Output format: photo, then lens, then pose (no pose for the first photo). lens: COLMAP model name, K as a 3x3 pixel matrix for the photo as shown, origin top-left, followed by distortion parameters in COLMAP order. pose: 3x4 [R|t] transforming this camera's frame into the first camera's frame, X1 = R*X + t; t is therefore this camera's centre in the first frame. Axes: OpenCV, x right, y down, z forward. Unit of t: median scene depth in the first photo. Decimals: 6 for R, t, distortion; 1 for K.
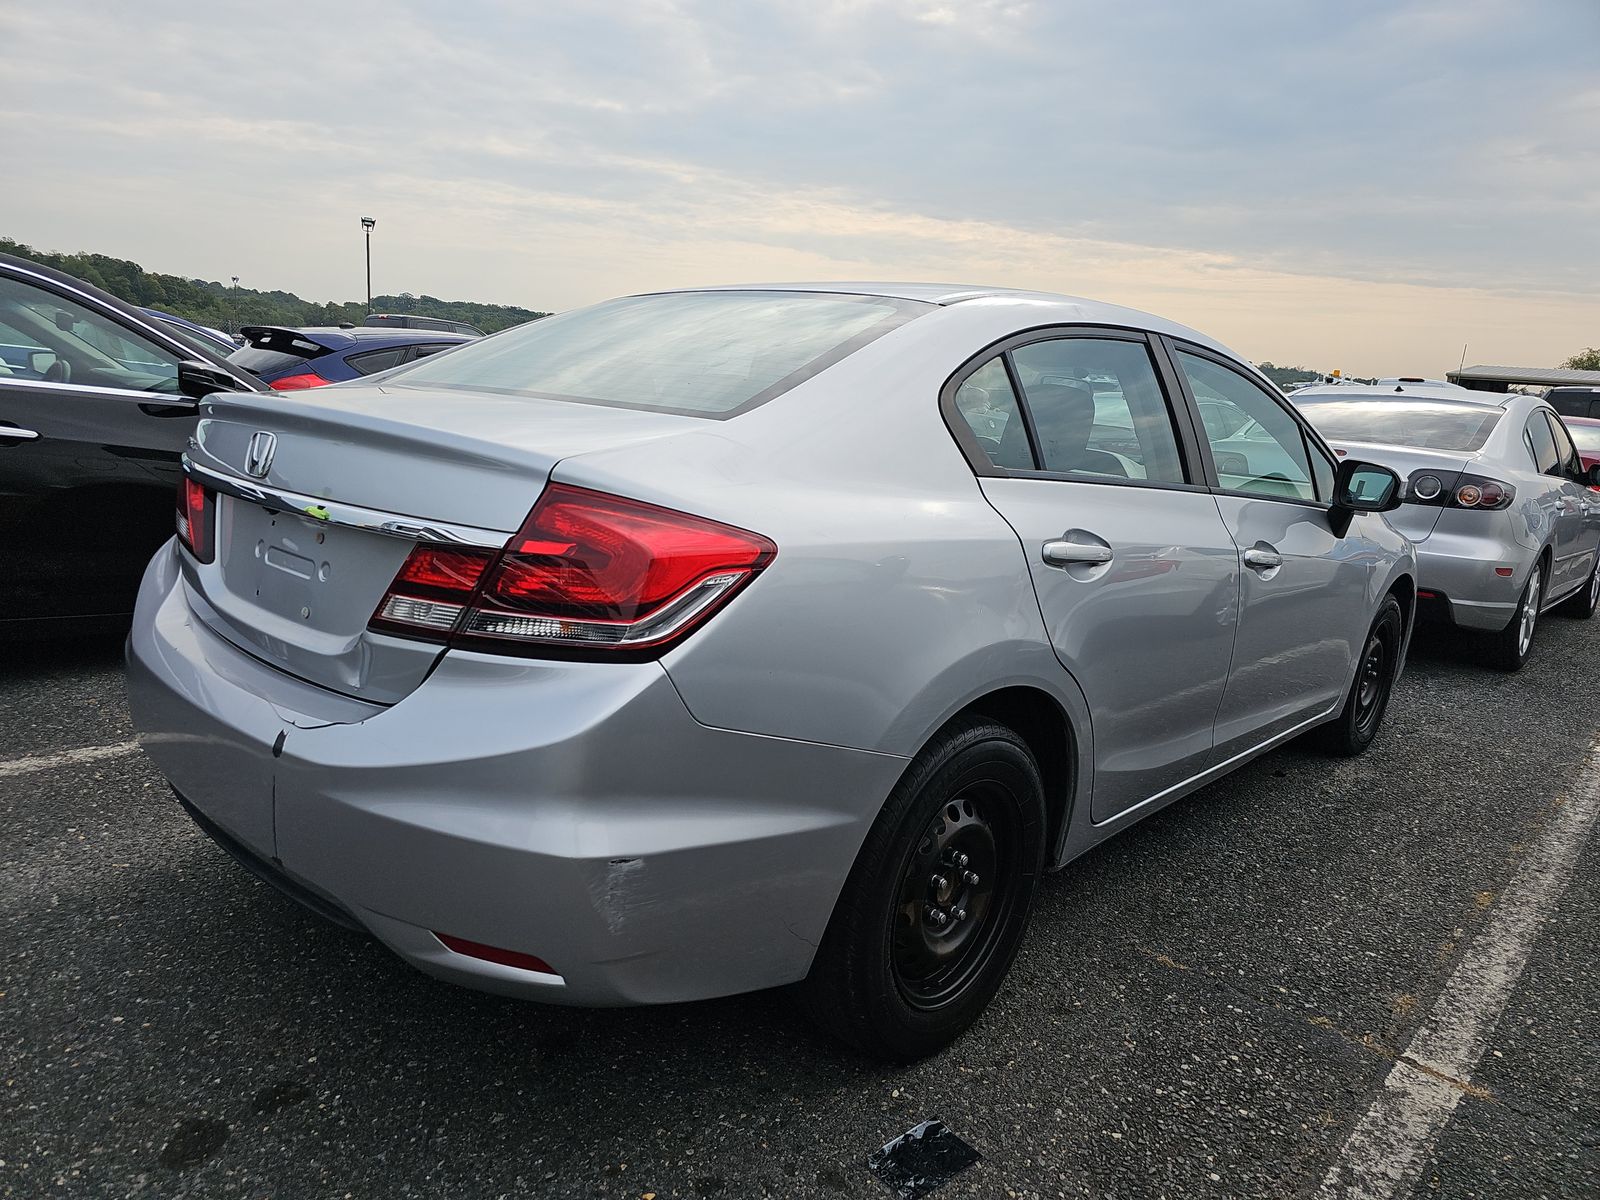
lens RADIAL K [[1102.9, 0, 800.3], [0, 1102.9, 576.8], [0, 0, 1]] dist [0.005694, -0.000265]
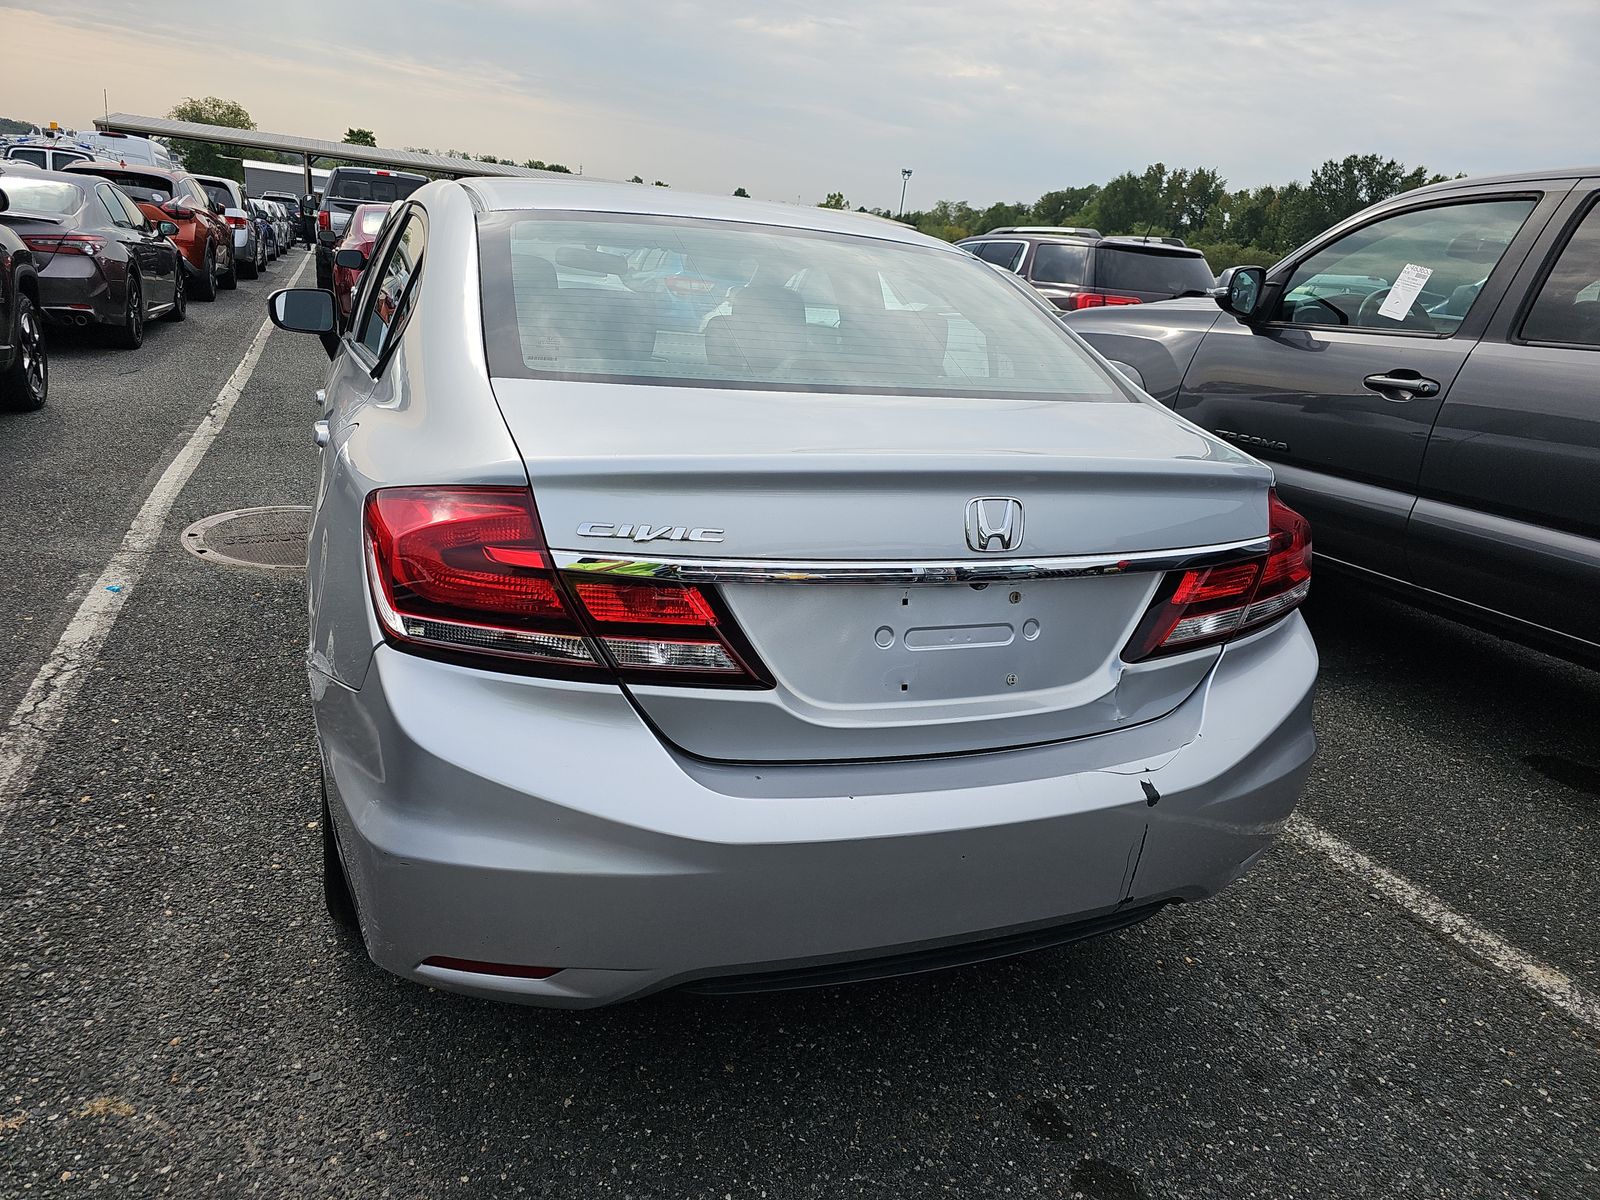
lens RADIAL K [[1082.5, 0, 809.1], [0, 1082.5, 589.8], [0, 0, 1]] dist [0.008768, -0.003762]
pose [[0.423477, -0.300092, 0.854758, -0.836609], [0.091761, 0.952895, 0.289085, -0.205812], [-0.901248, -0.043987, 0.431066, 0.513655]]
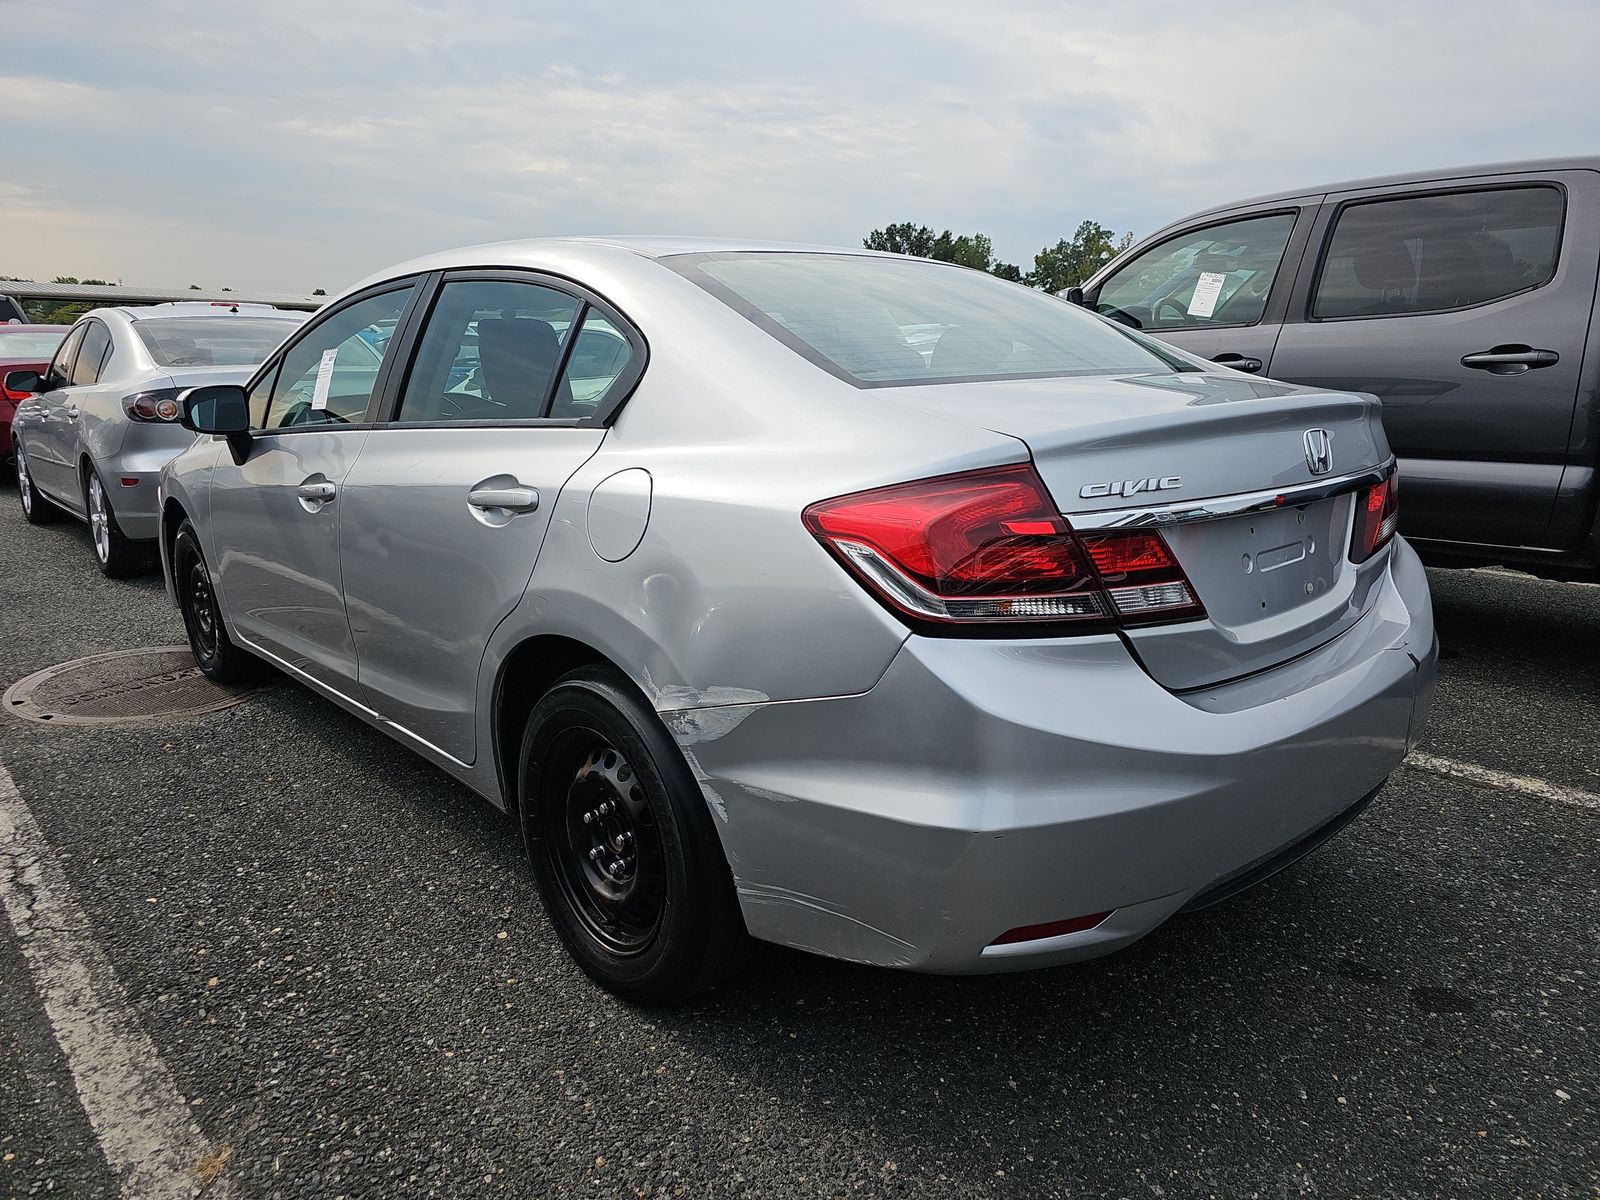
lens RADIAL K [[1088.4, 0, 719.7], [0, 1088.4, 590.3], [0, 0, 1]] dist [0.016966, -0.002552]
pose [[0.063329, -0.269361, 0.960955, -1.001407], [0.174376, 0.951062, 0.255096, -0.222813], [-0.982640, 0.151413, 0.107200, 0.967196]]
